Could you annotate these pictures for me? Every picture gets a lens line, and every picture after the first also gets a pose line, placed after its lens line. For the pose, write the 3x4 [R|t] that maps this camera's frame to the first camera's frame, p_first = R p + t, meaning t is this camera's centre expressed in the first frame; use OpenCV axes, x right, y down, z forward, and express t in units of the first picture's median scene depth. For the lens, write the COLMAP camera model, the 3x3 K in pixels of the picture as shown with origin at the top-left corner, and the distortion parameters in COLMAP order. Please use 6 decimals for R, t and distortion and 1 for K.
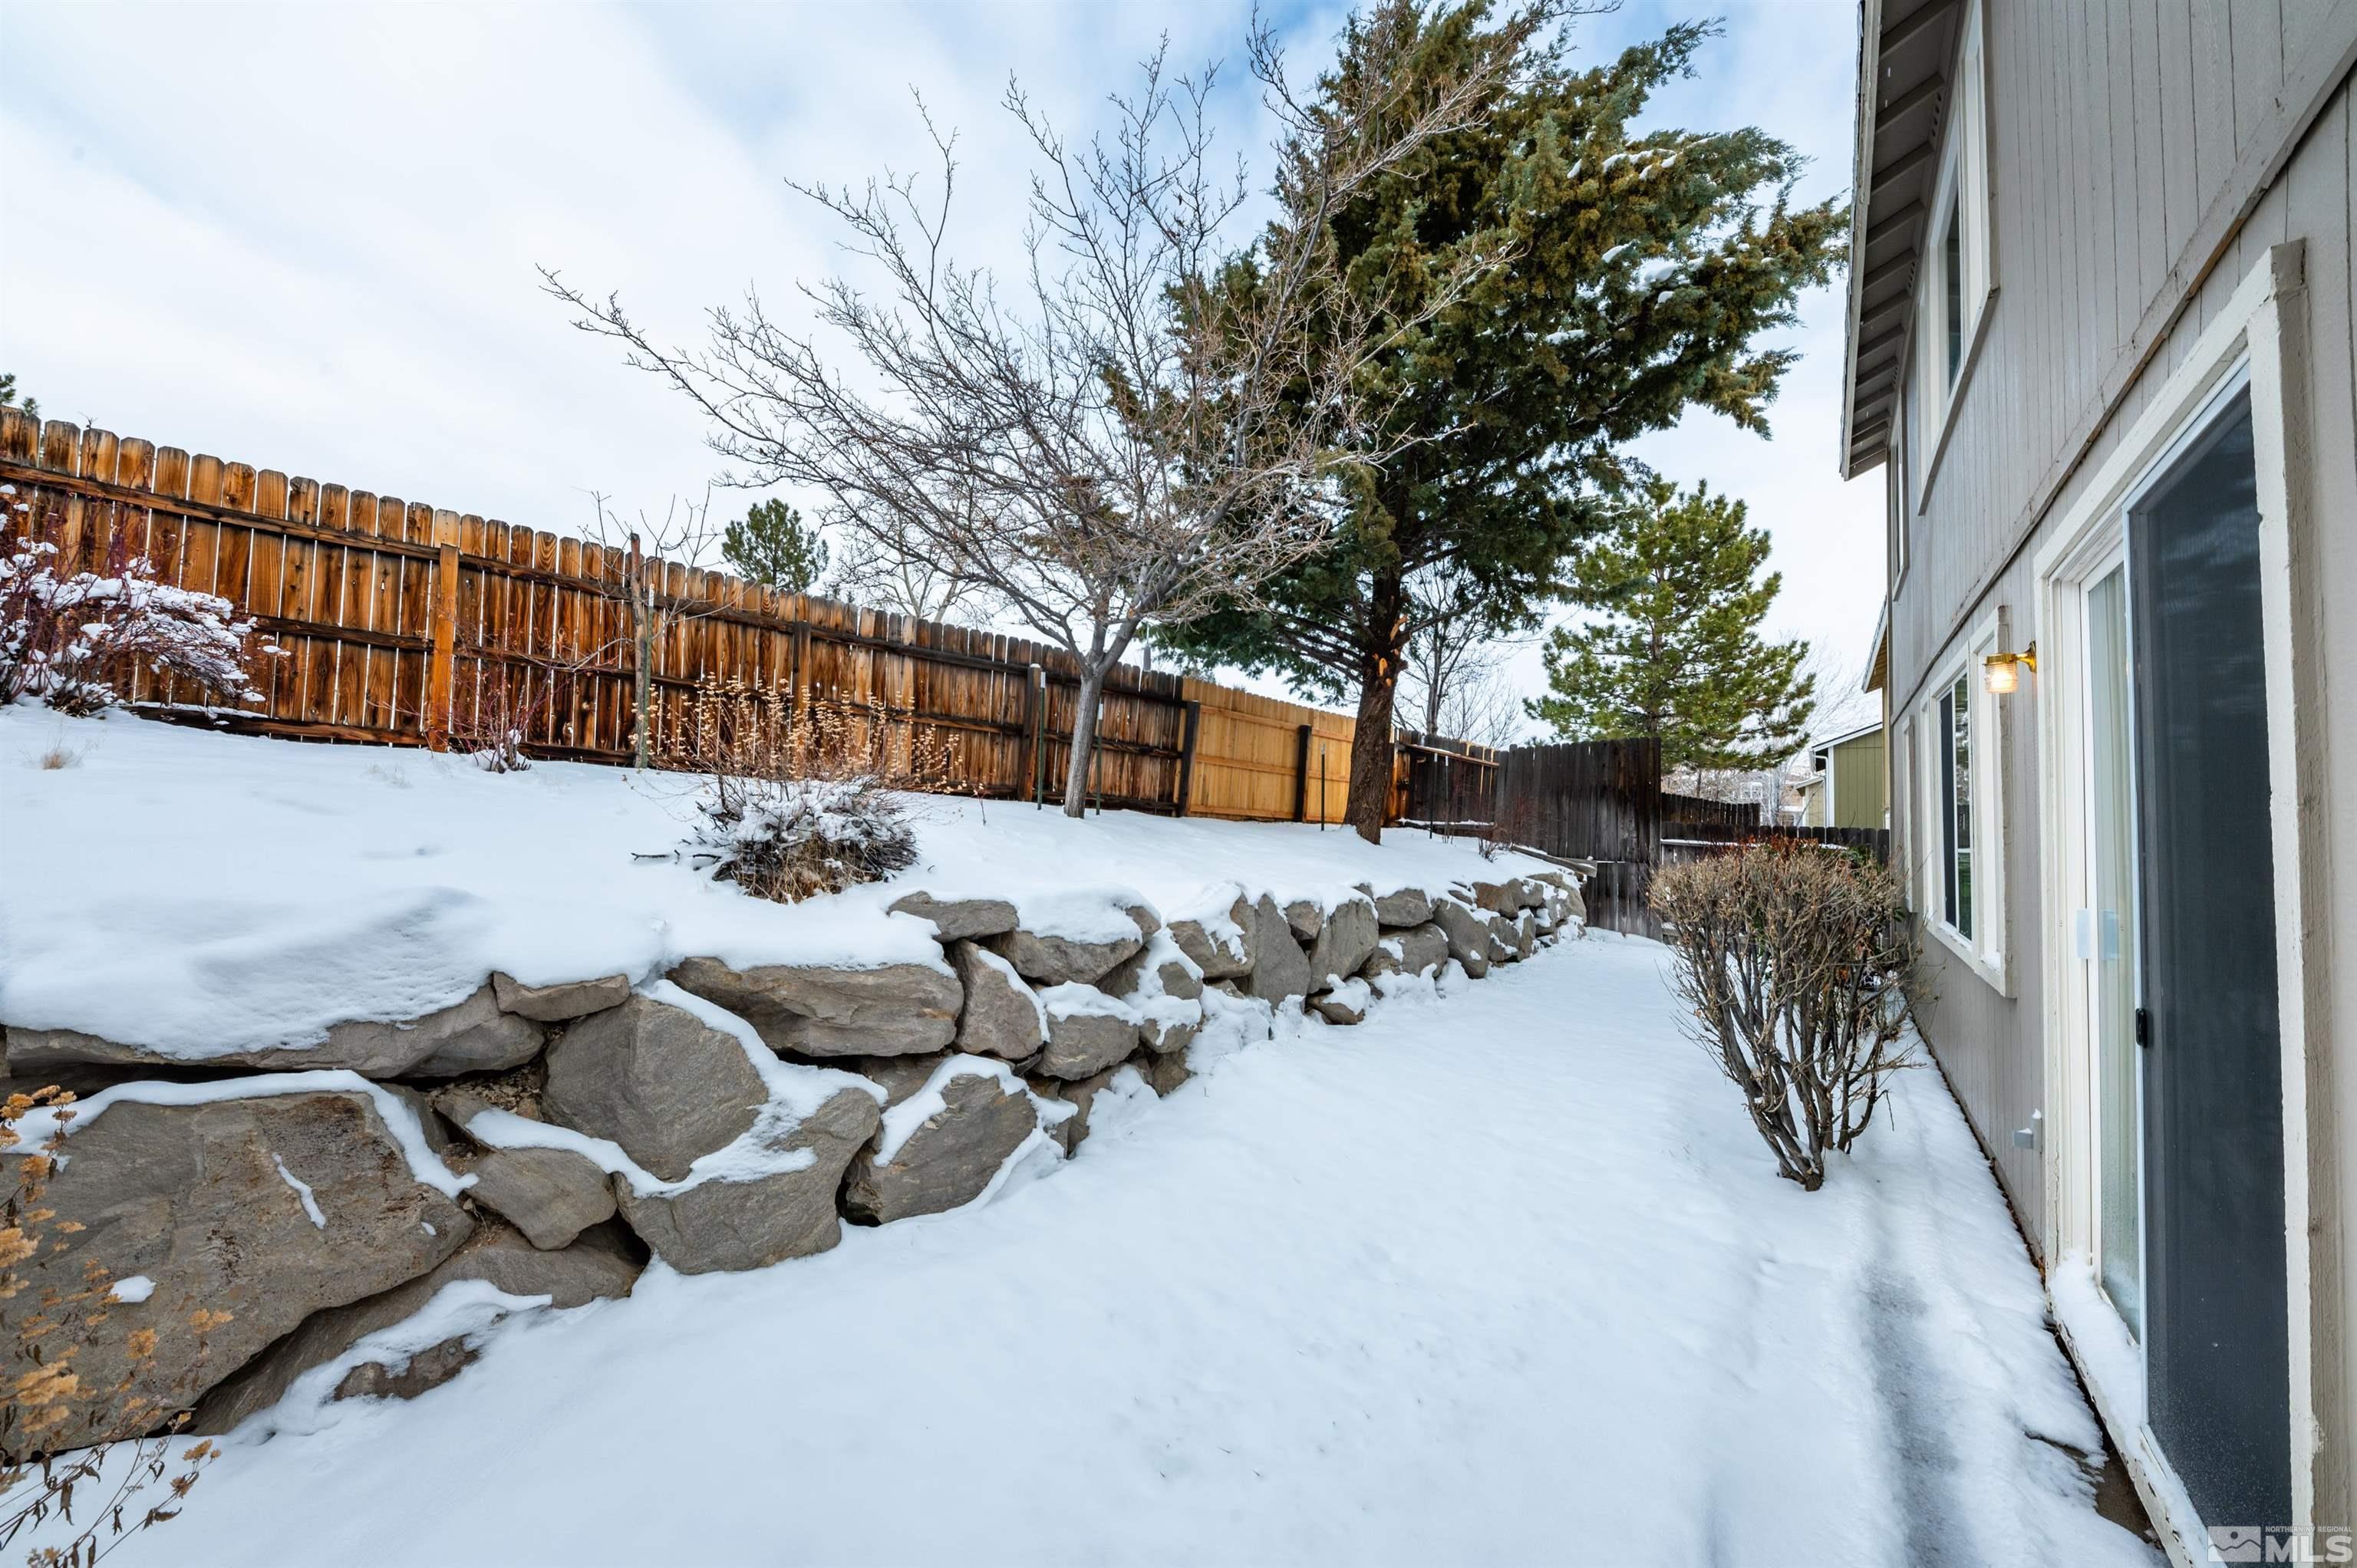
lens RADIAL K [[817.2, 0, 1176.7], [0, 817.2, 790.6], [0, 0, 1]] dist [0.010643, -0.003268]
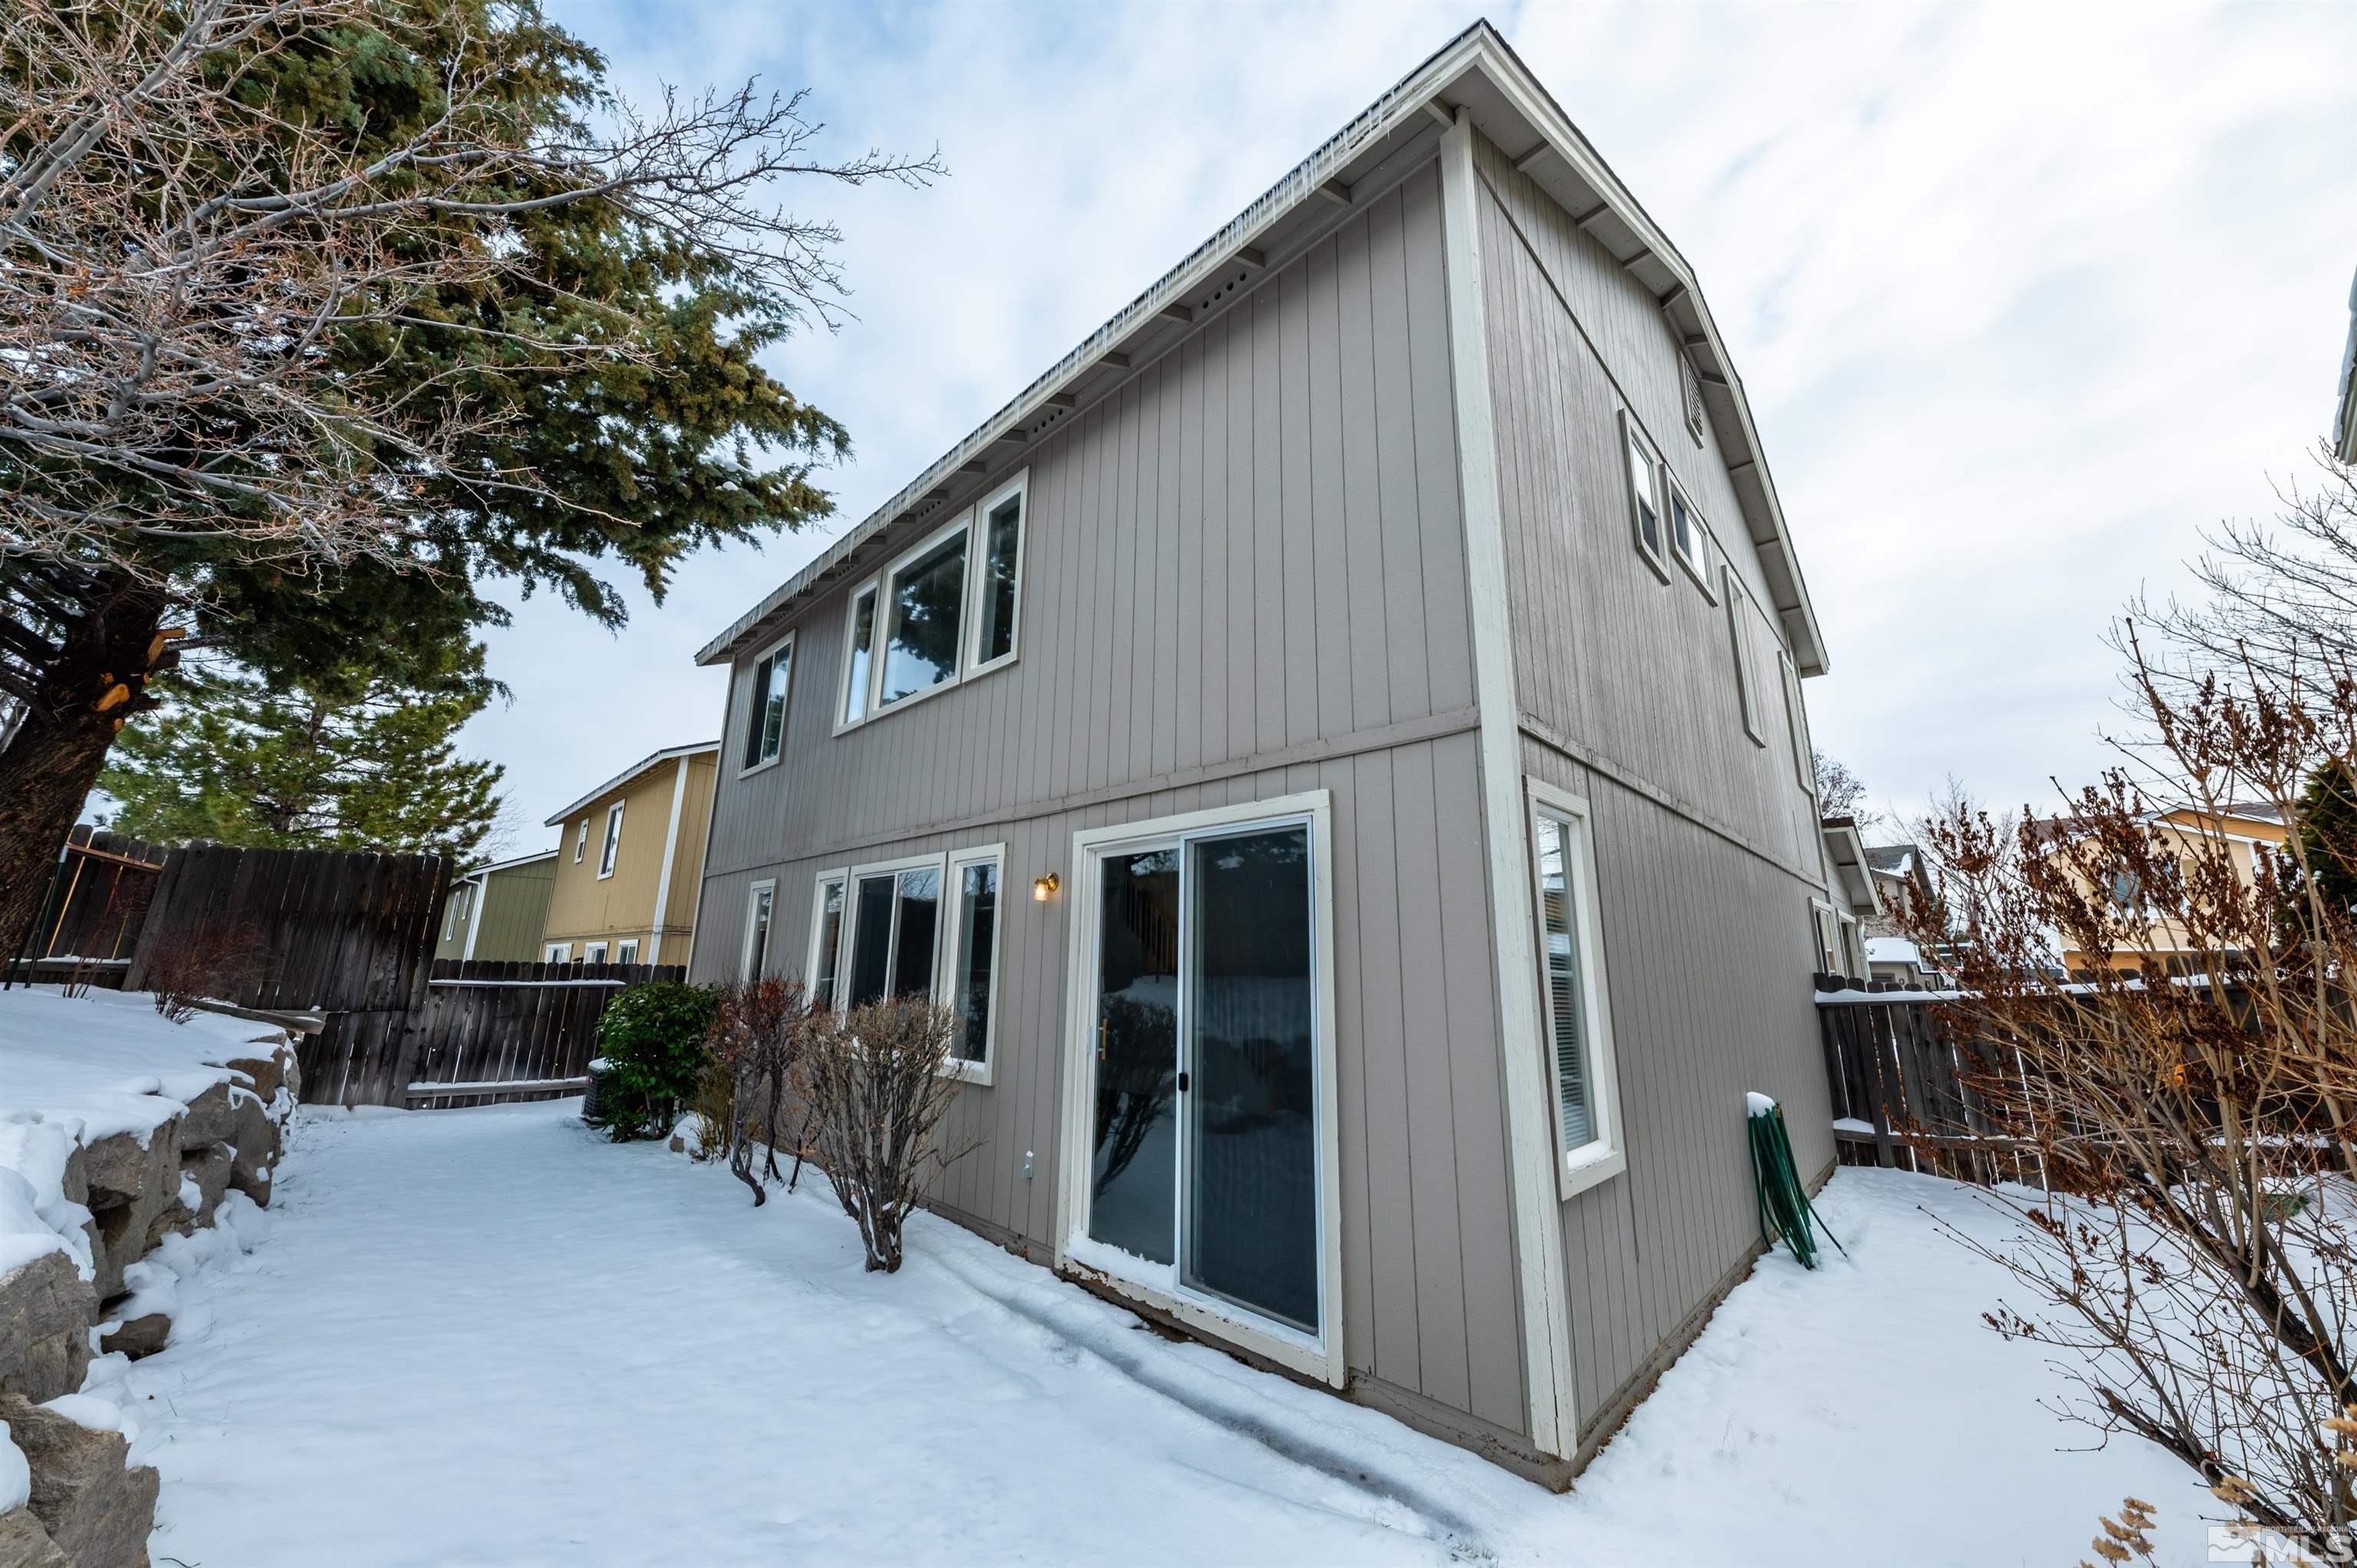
lens RADIAL K [[817.2, 0, 1176.7], [0, 817.2, 790.6], [0, 0, 1]] dist [0.010643, -0.003268]
pose [[0.113029, 0.191596, 0.974944, -0.386720], [-0.047317, 0.981156, -0.187332, -0.019842], [-0.992464, -0.024958, 0.119965, 0.293150]]
